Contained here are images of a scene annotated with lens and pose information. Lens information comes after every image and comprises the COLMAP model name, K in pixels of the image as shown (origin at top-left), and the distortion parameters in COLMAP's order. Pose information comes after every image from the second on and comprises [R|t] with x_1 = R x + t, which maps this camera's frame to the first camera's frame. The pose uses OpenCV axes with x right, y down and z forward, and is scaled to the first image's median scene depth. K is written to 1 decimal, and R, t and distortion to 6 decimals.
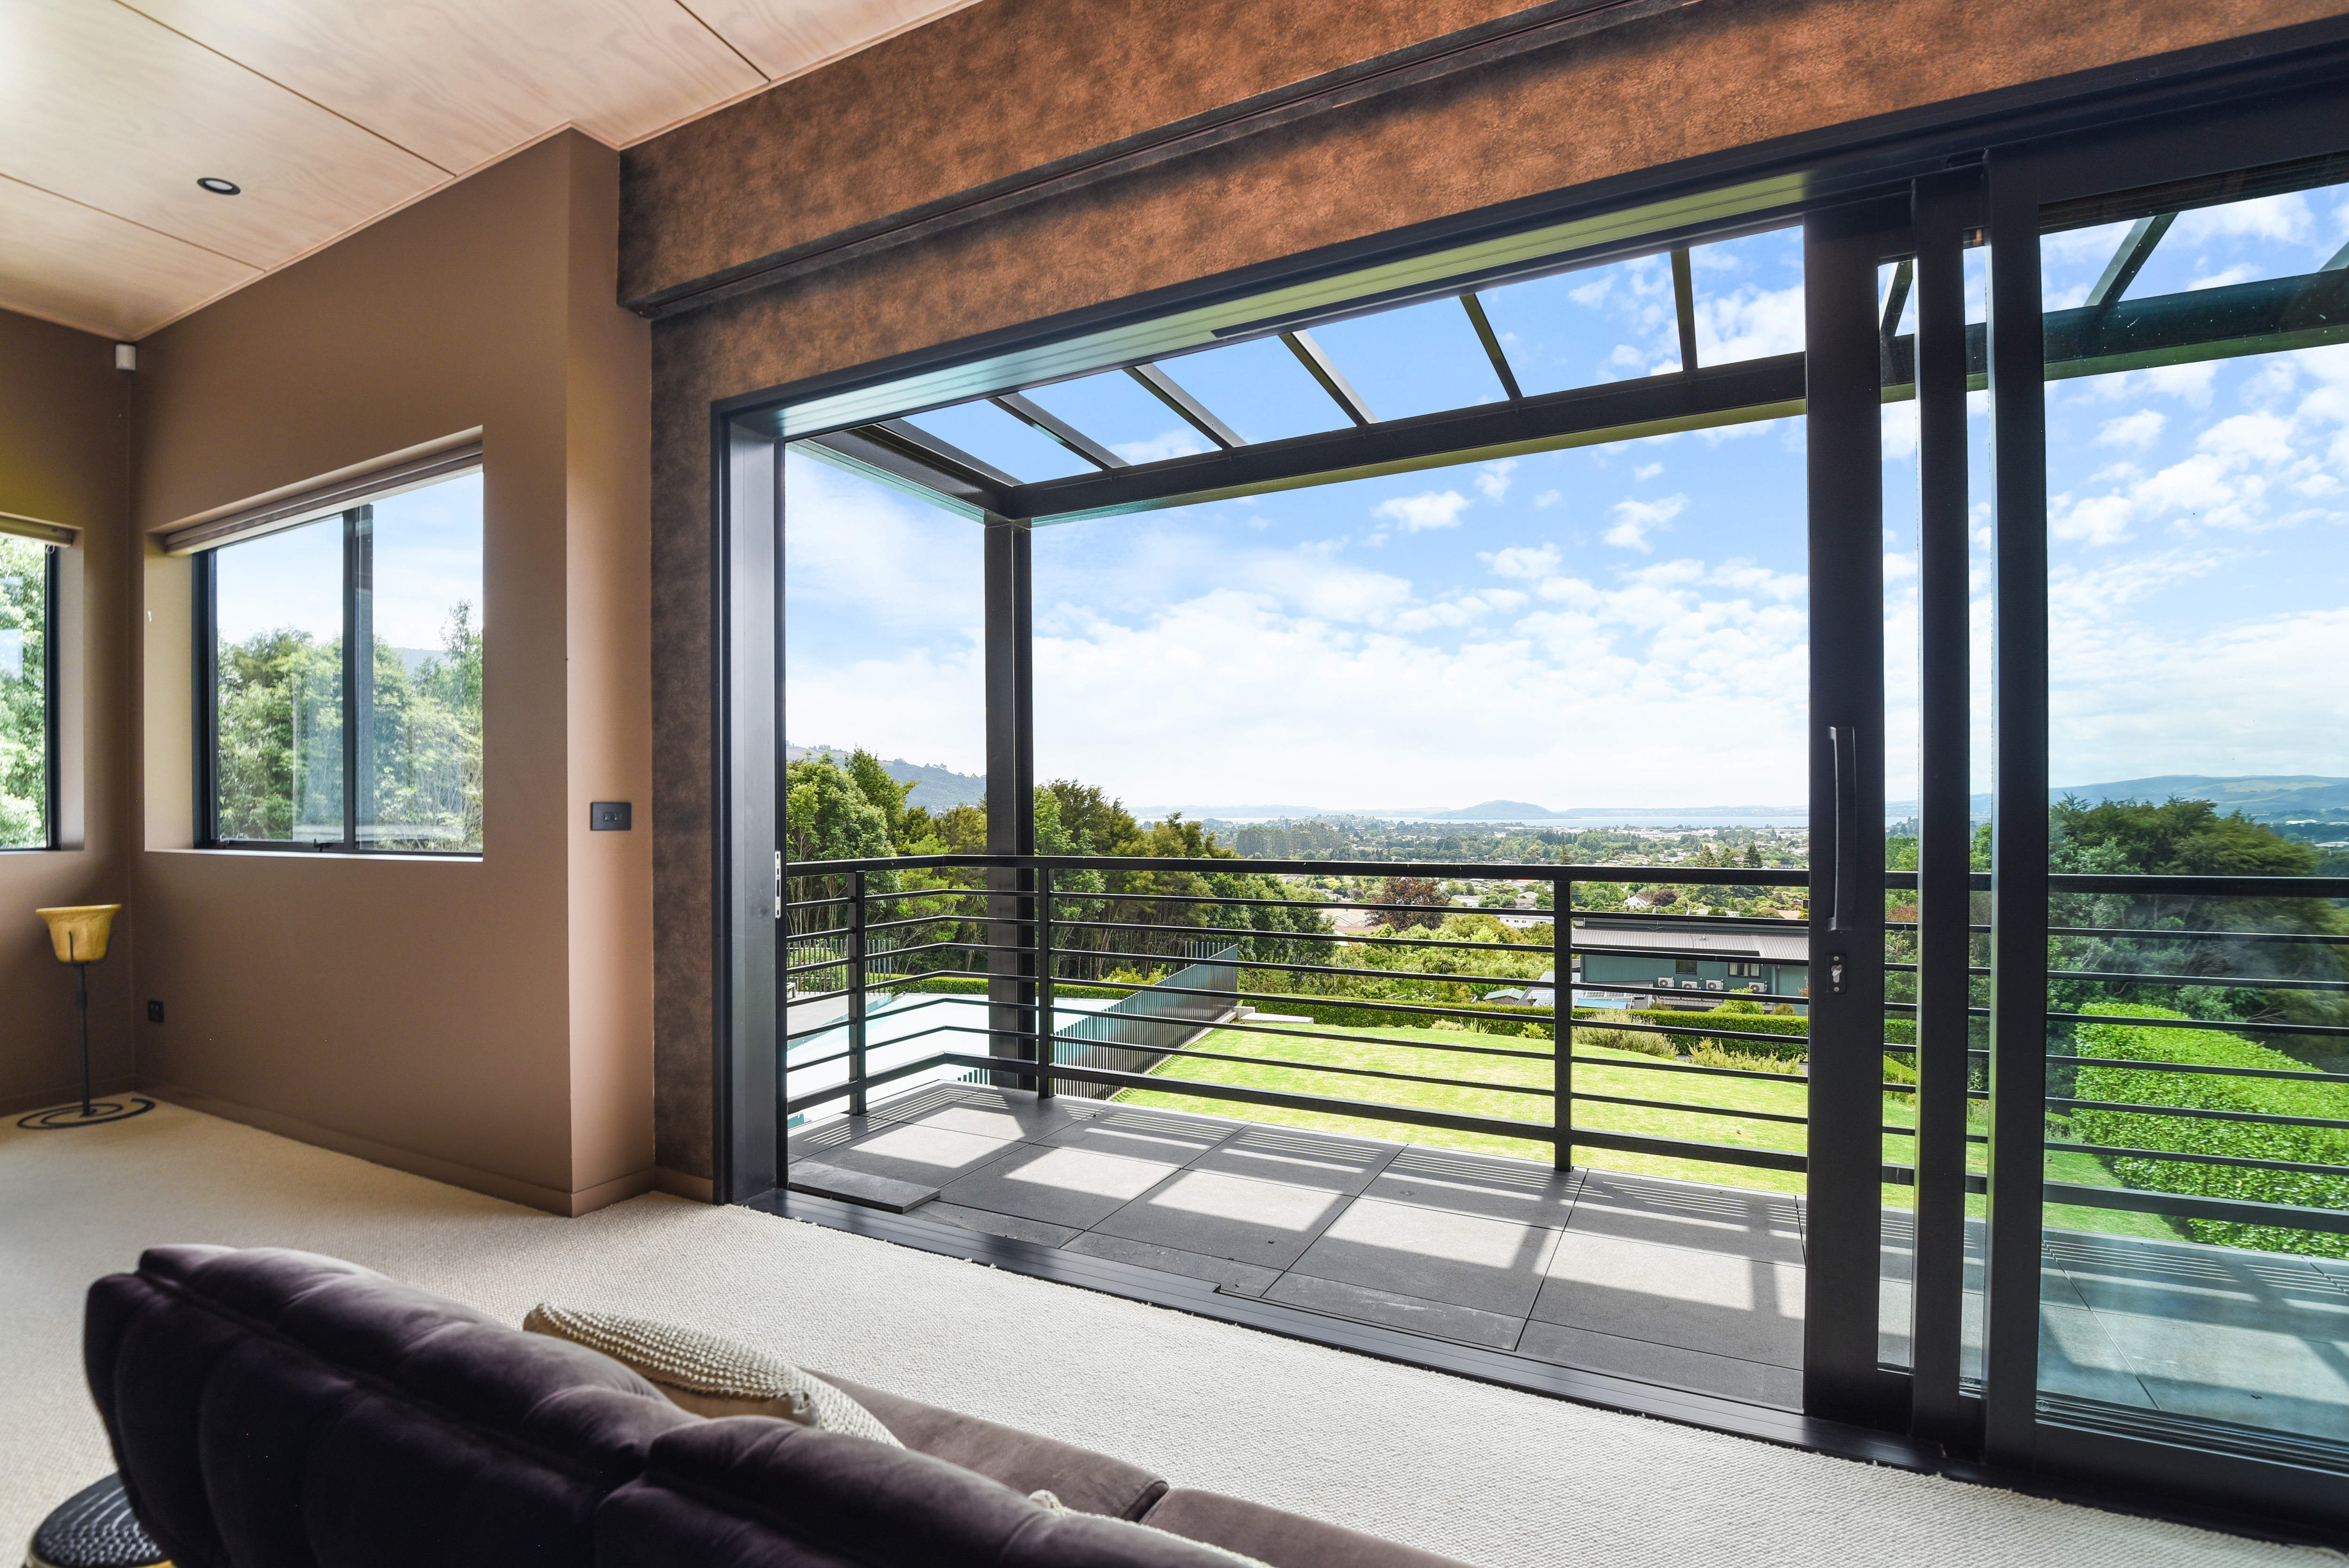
lens RADIAL K [[1095.8, 0, 1167.3], [0, 1095.8, 807.1], [0, 0, 1]] dist [-0.018130, -0.000724]
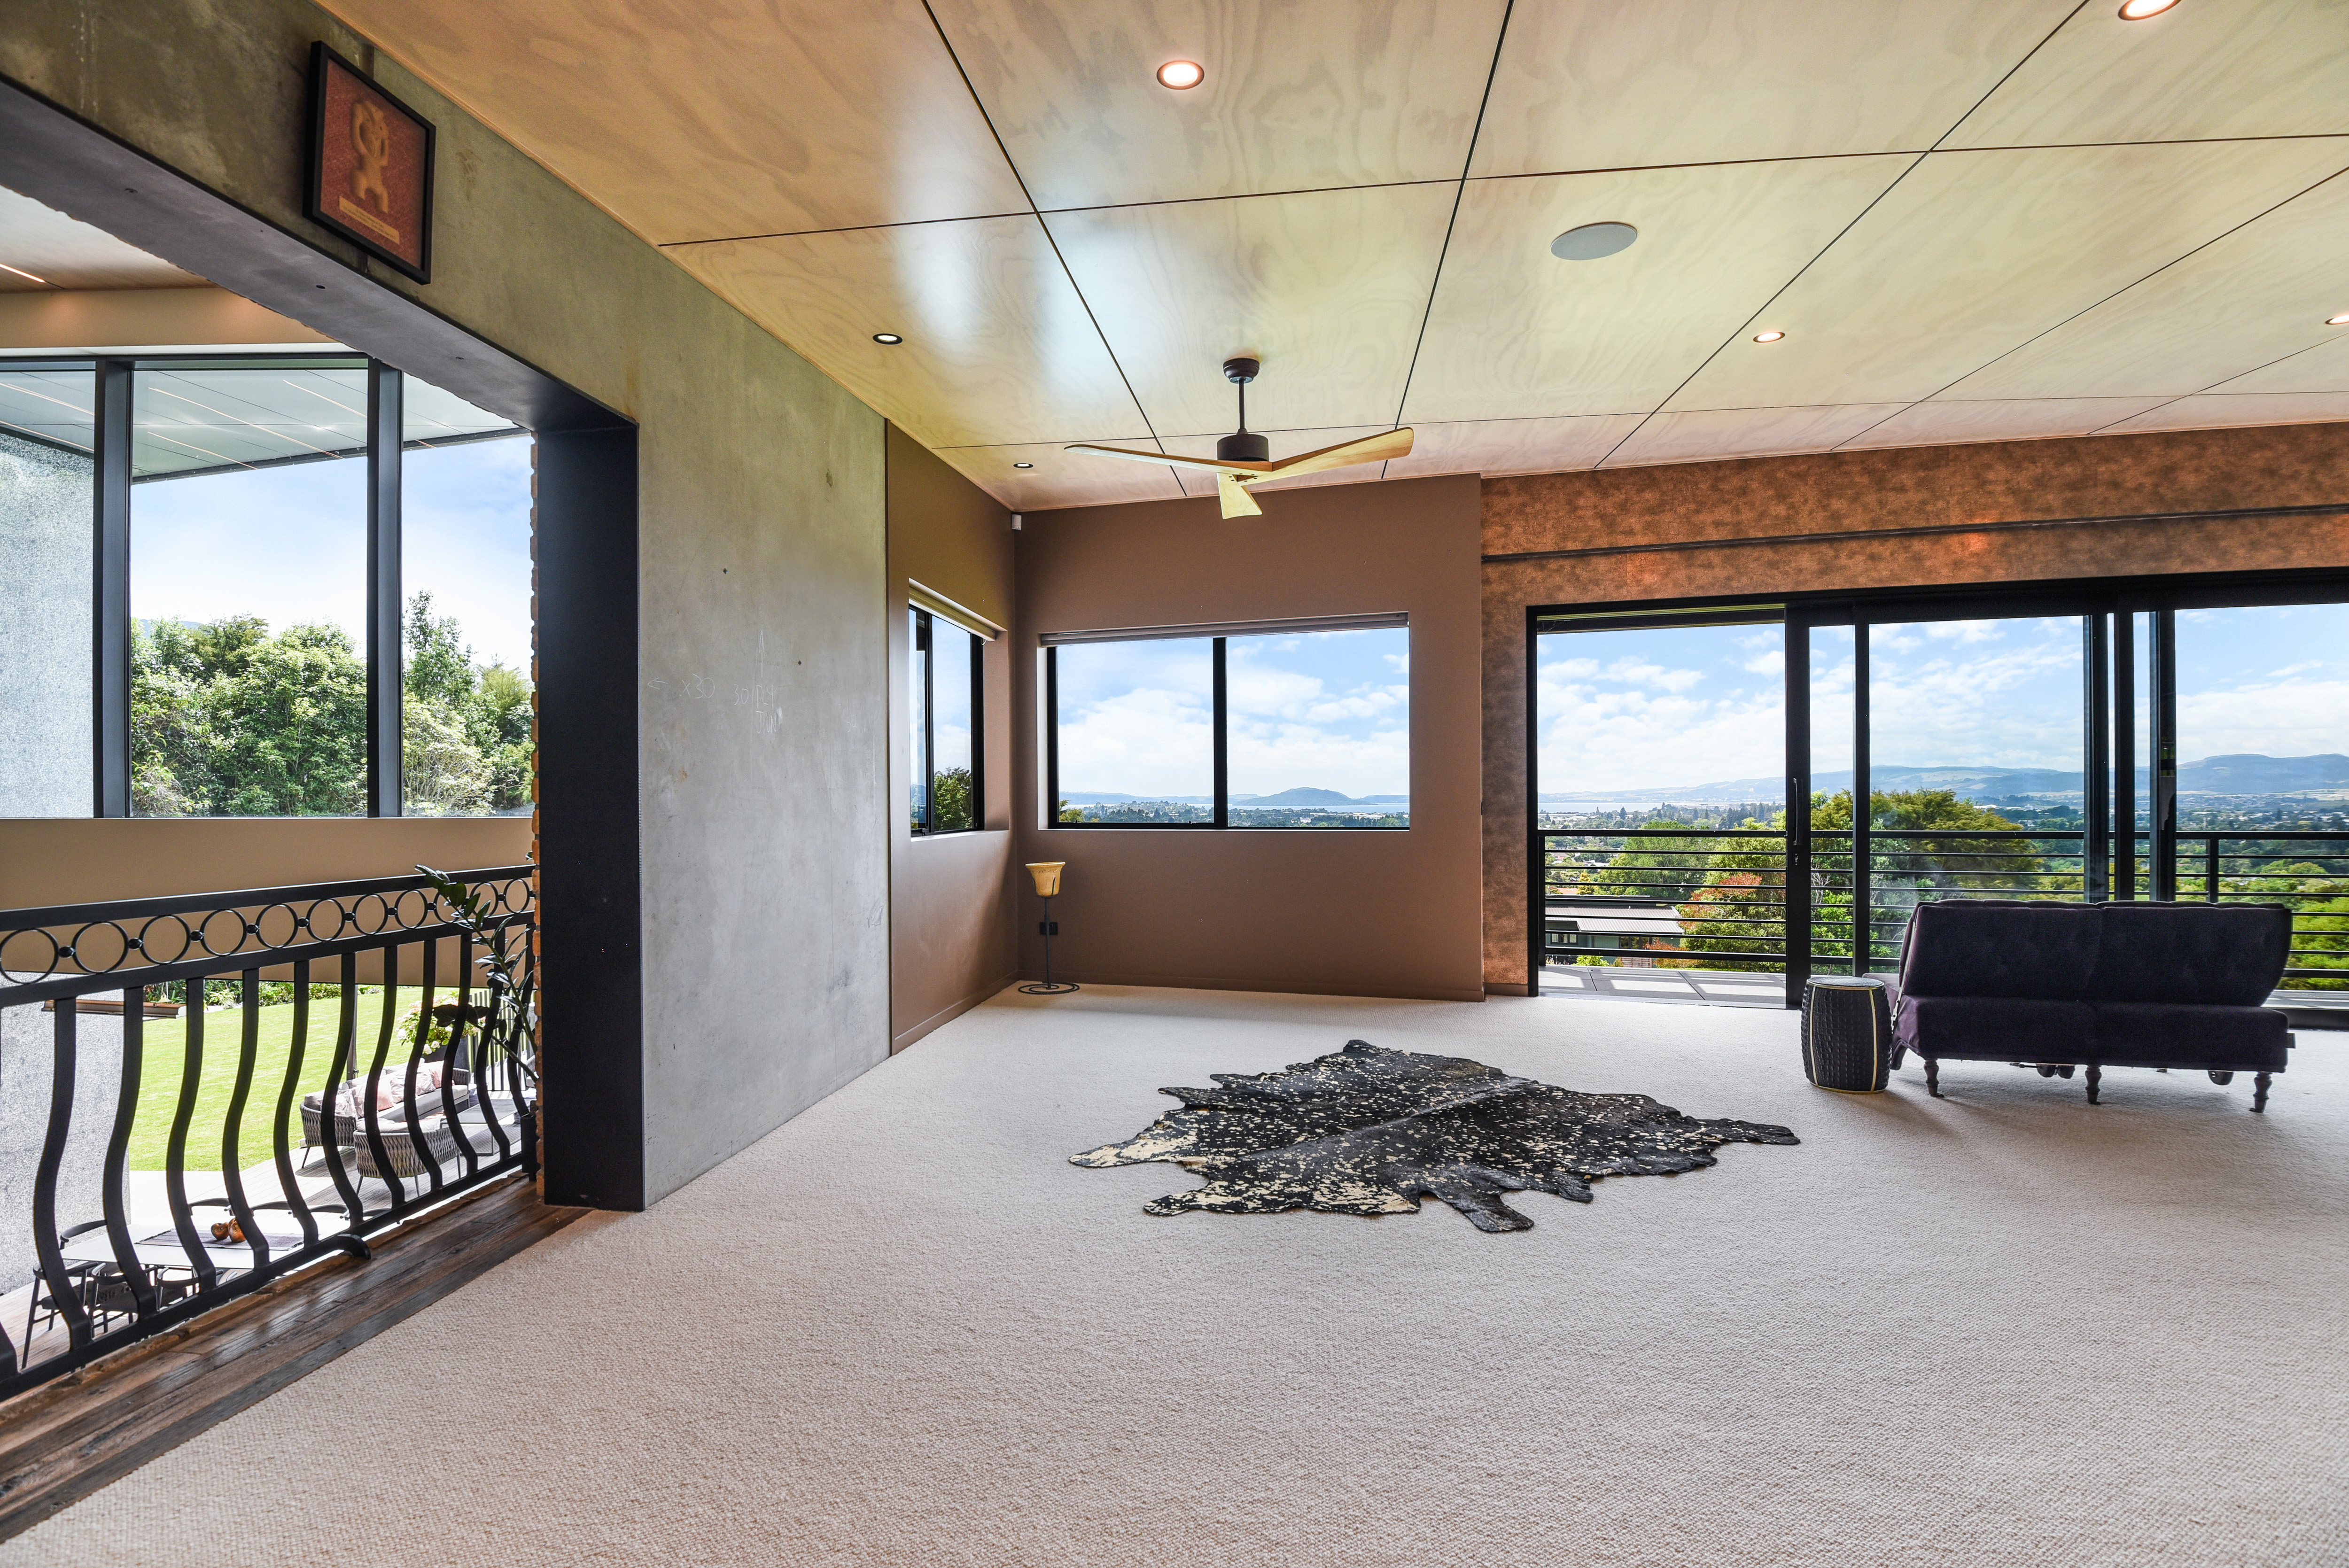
lens RADIAL K [[1095.8, 0, 1167.3], [0, 1095.8, 807.1], [0, 0, 1]] dist [-0.018130, -0.000724]
pose [[0.985912, -0.003796, 0.167222, -1.620819], [0.001927, 0.999934, 0.011337, -0.020413], [-0.167254, -0.010855, 0.985854, -1.037241]]
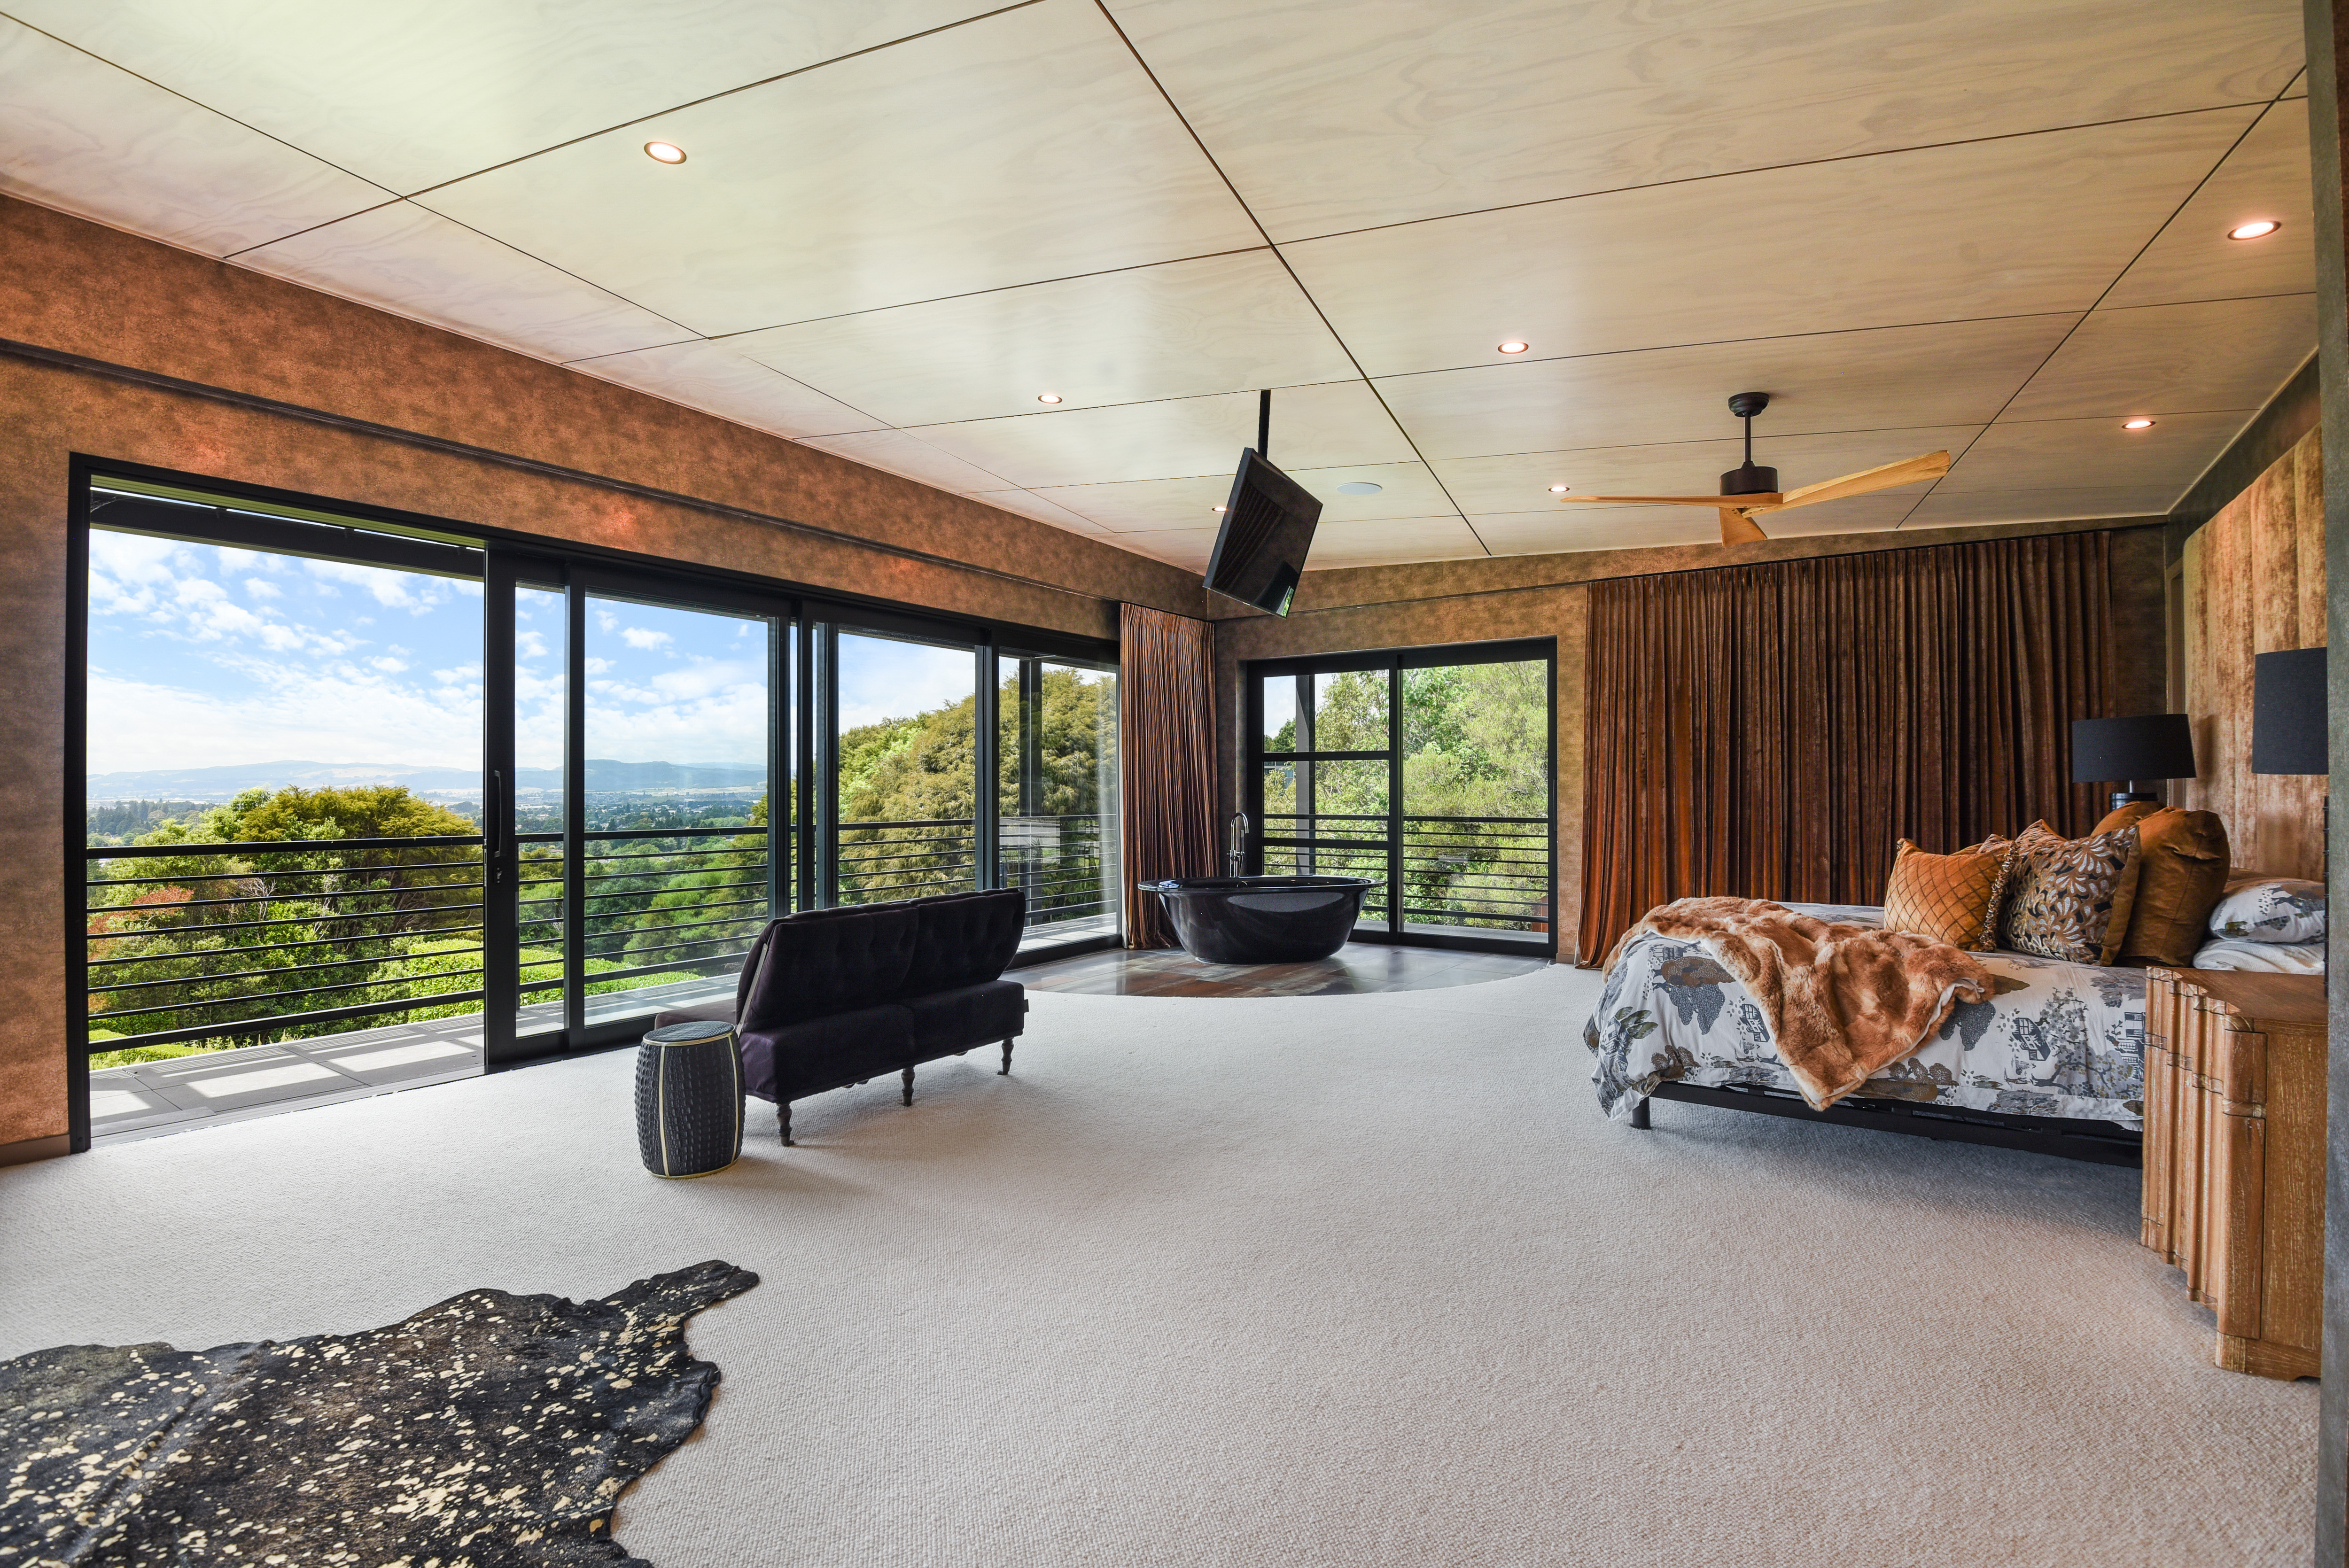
lens RADIAL K [[1068.9, 0, 1174.8], [0, 1068.9, 791.7], [0, 0, 1]] dist [-0.047516, -0.000137]
pose [[0.111212, 0.000999, 0.993796, -1.509128], [-0.001510, 0.999999, -0.000836, -0.018585], [-0.993796, -0.001407, 0.111213, -0.303045]]
